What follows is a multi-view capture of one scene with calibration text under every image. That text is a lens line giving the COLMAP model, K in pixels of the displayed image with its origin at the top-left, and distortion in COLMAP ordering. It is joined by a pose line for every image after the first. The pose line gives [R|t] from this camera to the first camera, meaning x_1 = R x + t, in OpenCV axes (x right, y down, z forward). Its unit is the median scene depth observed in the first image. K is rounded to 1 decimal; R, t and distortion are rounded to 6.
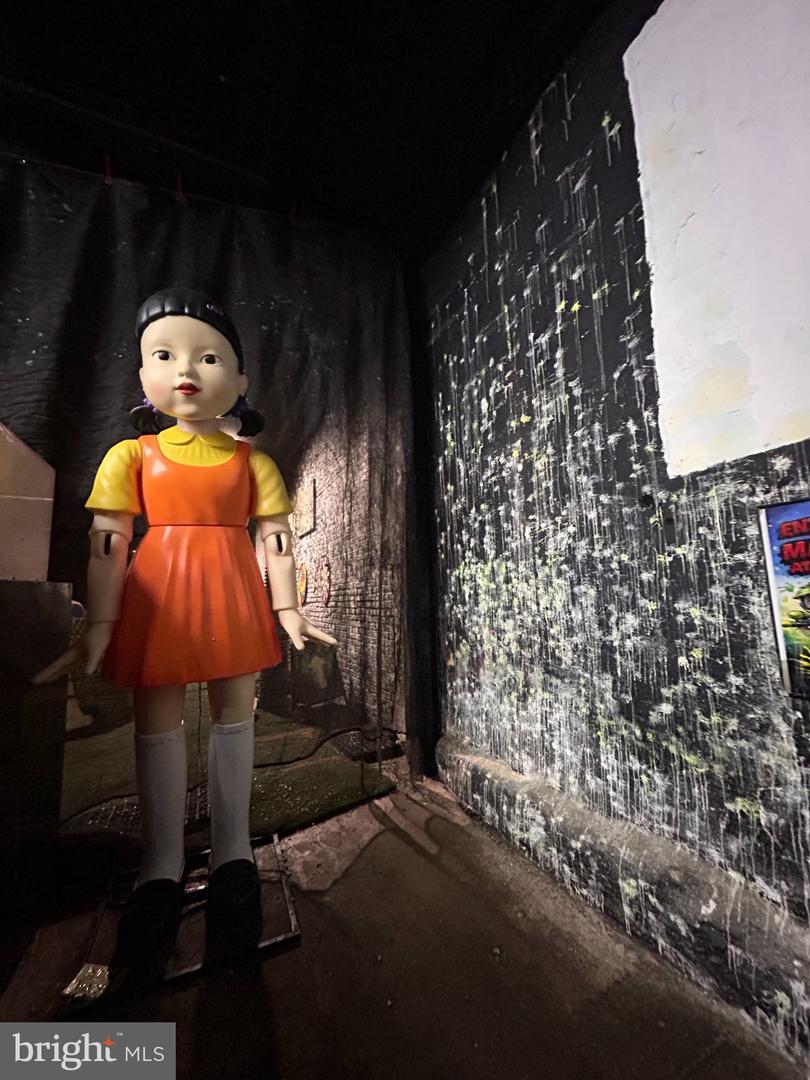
lens RADIAL K [[438.3, 0, 404.4], [0, 438.3, 536.9], [0, 0, 1]] dist [-0.004313, -0.000246]
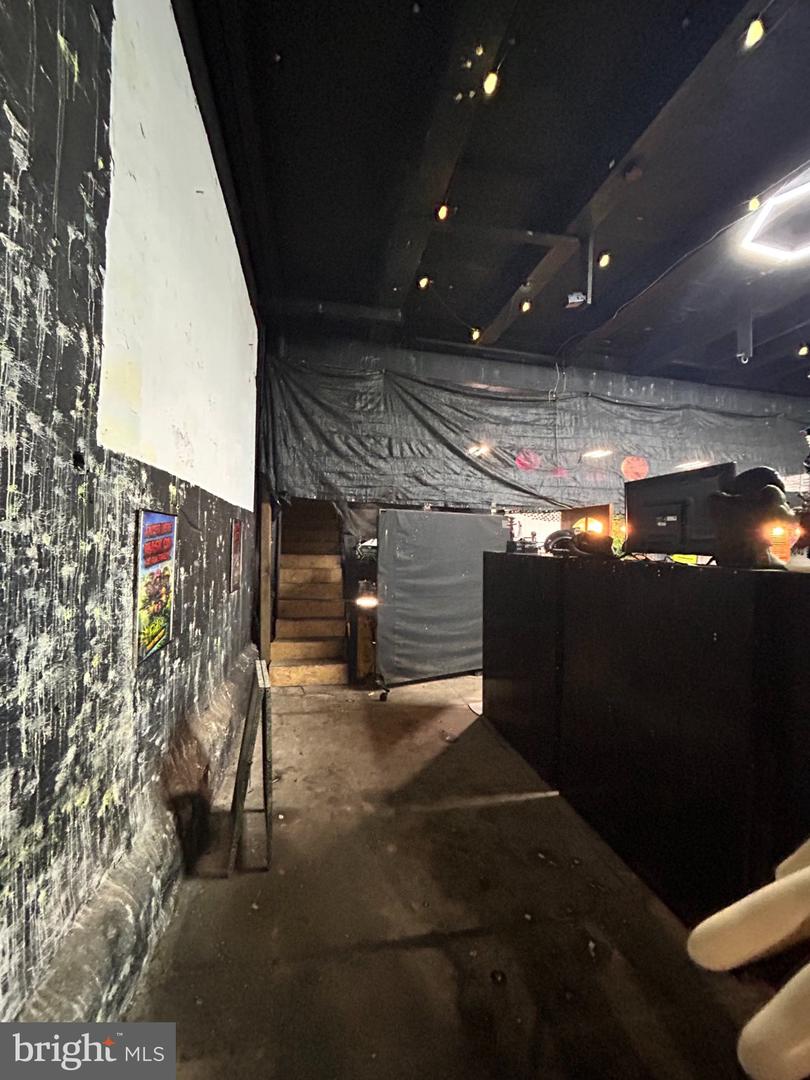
lens RADIAL K [[438.3, 0, 405.4], [0, 438.3, 539.0], [0, 0, 1]] dist [-0.004313, -0.000246]
pose [[-0.971922, 0.004833, 0.235252, -0.096005], [-0.029758, 0.989237, -0.143267, 0.115979], [-0.233412, -0.146245, -0.961317, 1.455603]]
